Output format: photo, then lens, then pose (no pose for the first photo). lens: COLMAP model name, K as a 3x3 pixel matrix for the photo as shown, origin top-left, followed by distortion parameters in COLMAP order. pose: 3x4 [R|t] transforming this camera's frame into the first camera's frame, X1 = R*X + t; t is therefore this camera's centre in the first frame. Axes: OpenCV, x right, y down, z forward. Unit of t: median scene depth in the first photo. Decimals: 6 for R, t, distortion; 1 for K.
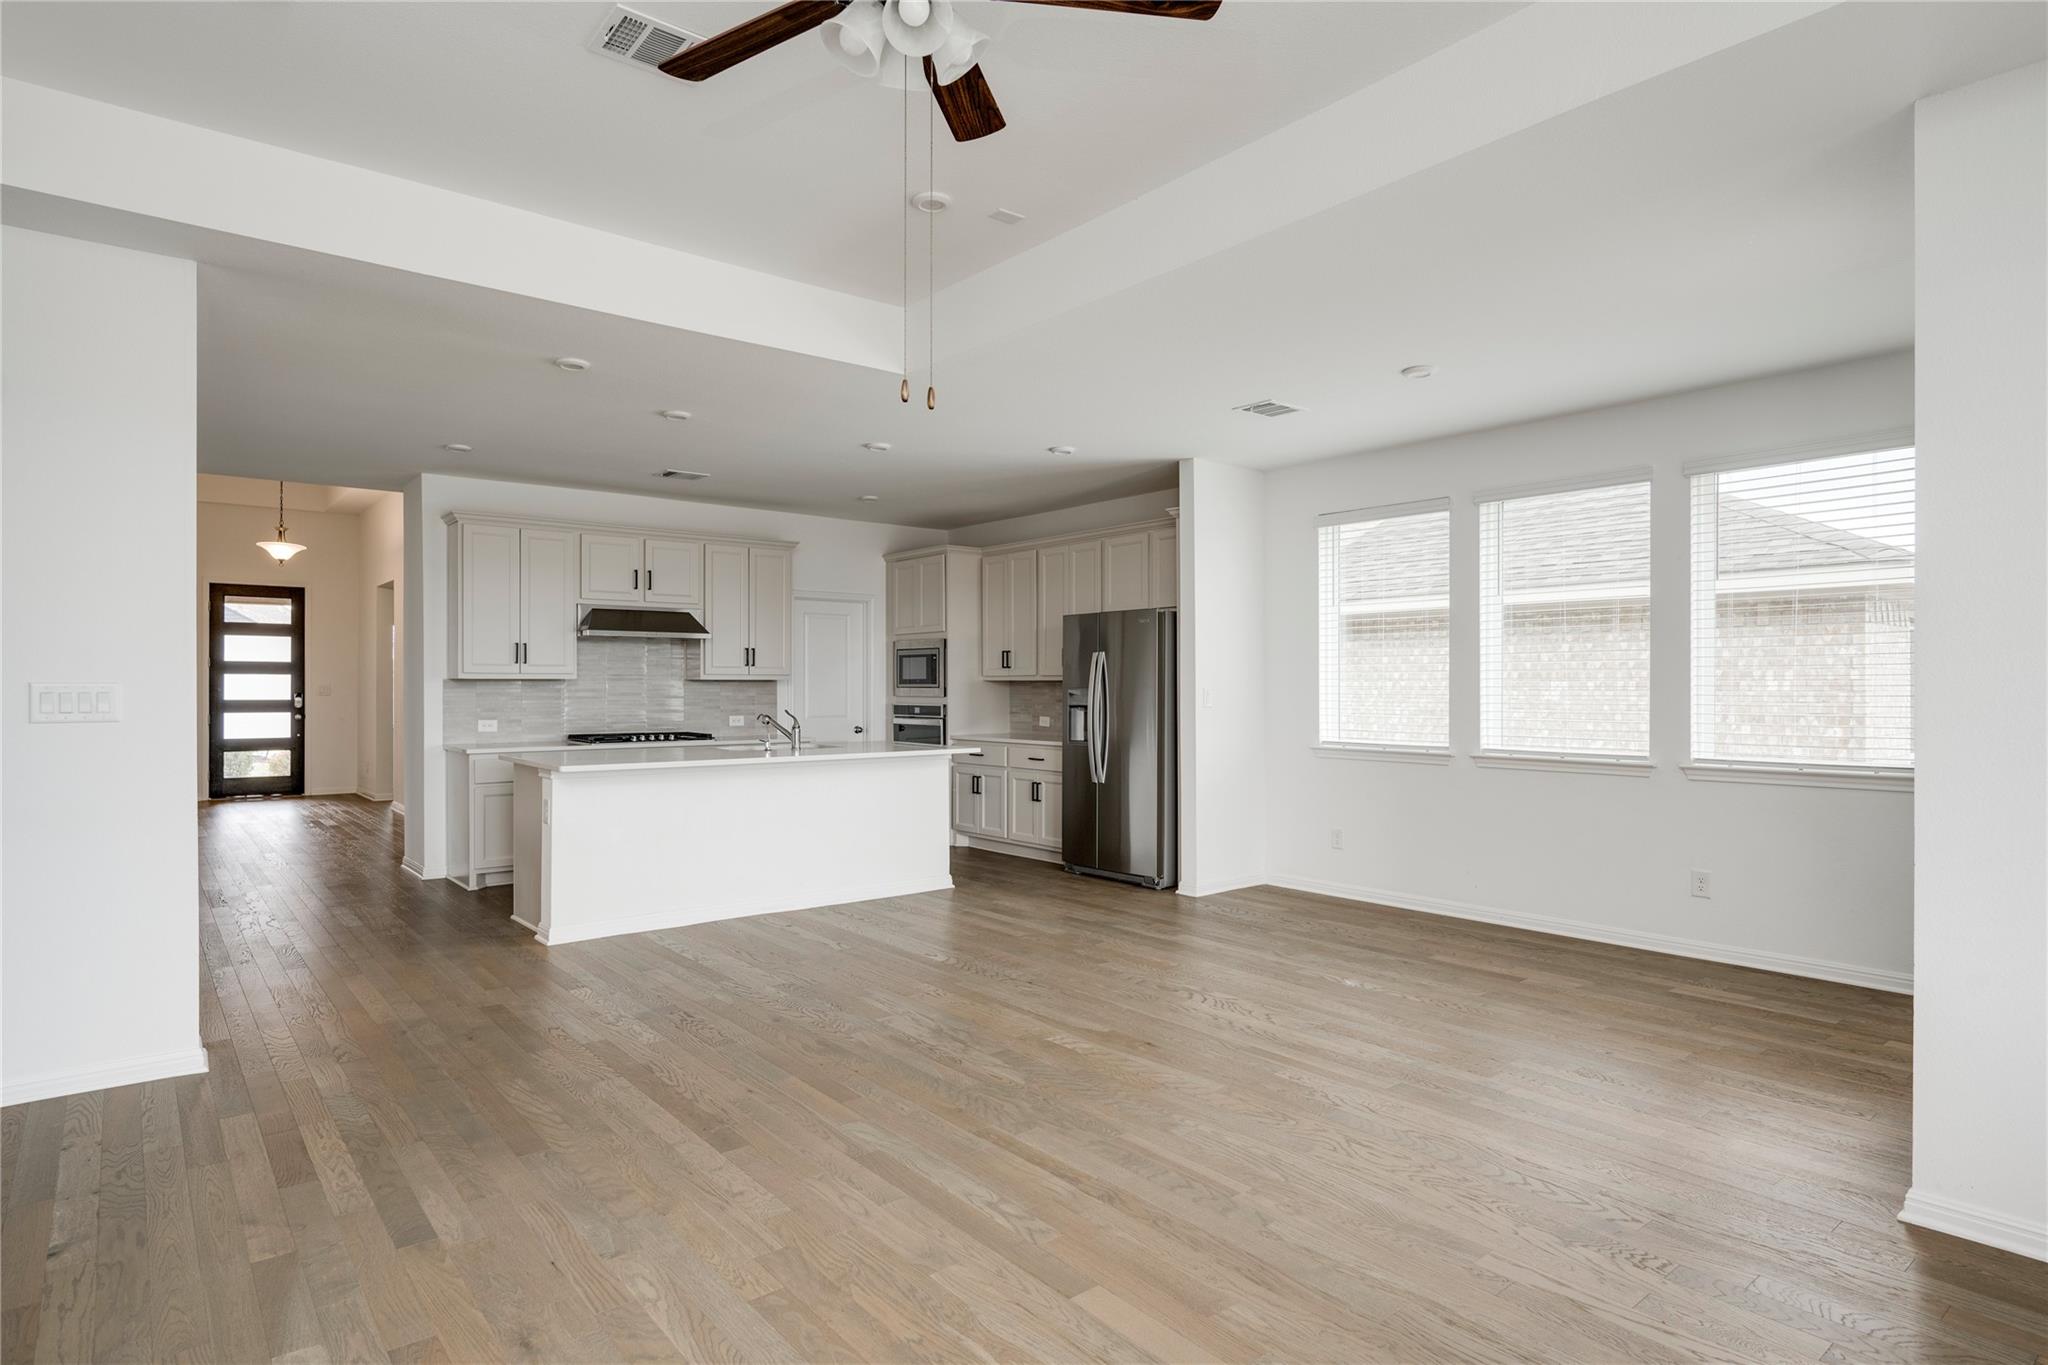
lens RADIAL K [[1102.9, 0, 1021.4], [0, 1102.9, 694.0], [0, 0, 1]] dist [0.002554, -0.001630]
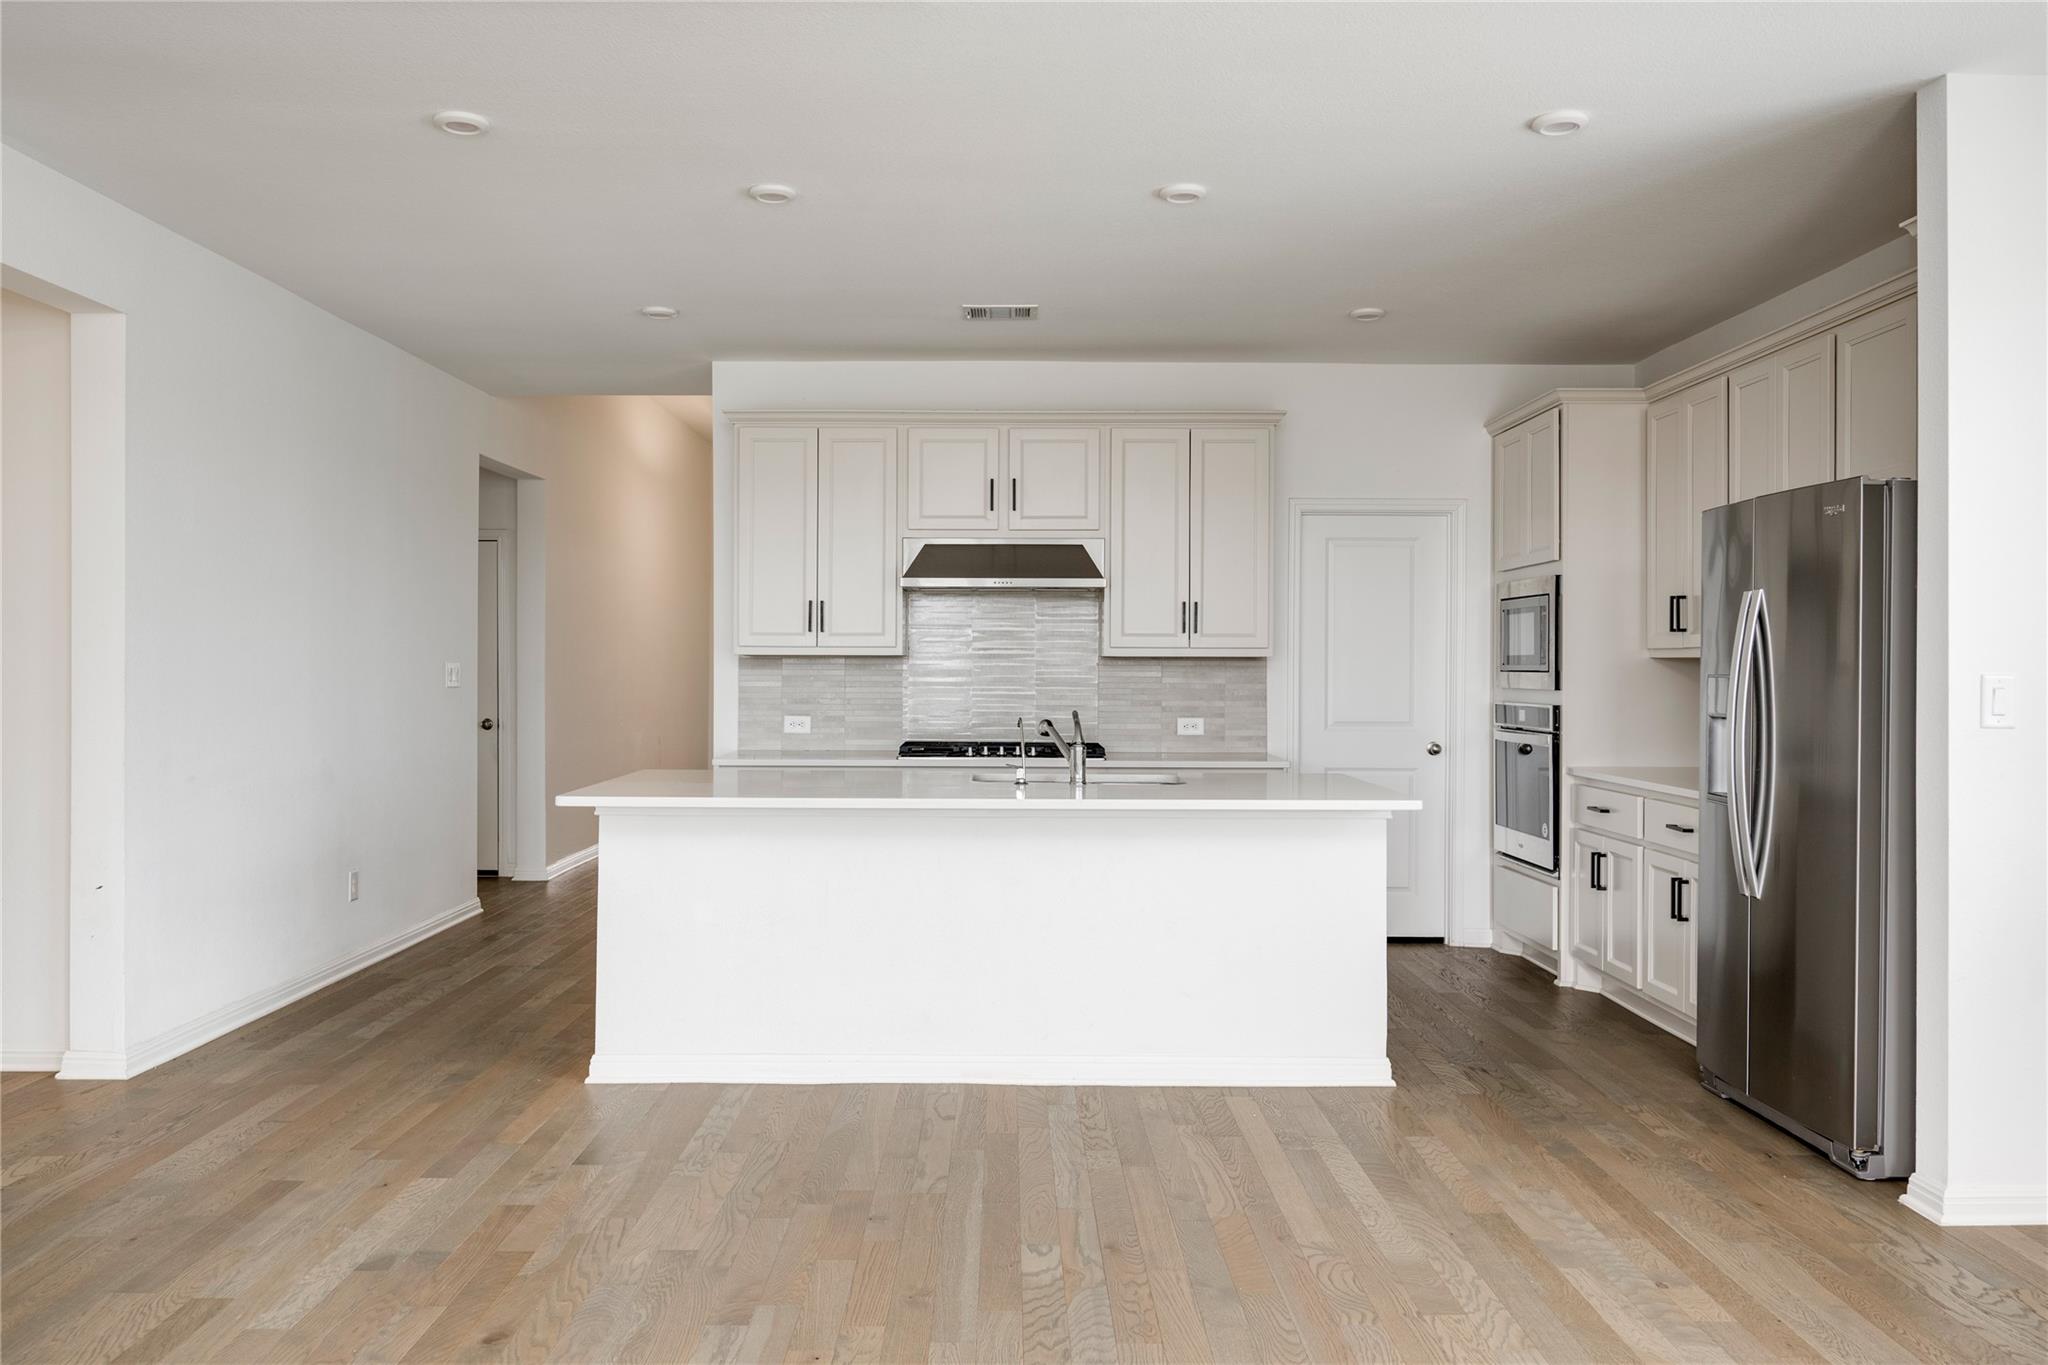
lens RADIAL K [[1571.1, 0, 1018.5], [0, 1571.1, 670.7], [0, 0, 1]] dist [-0.005438, 0.006273]
pose [[0.774117, 0.005261, -0.633021, 0.366365], [-0.009188, 0.999954, -0.002926, -0.003809], [0.632976, 0.008081, 0.774129, 0.545389]]
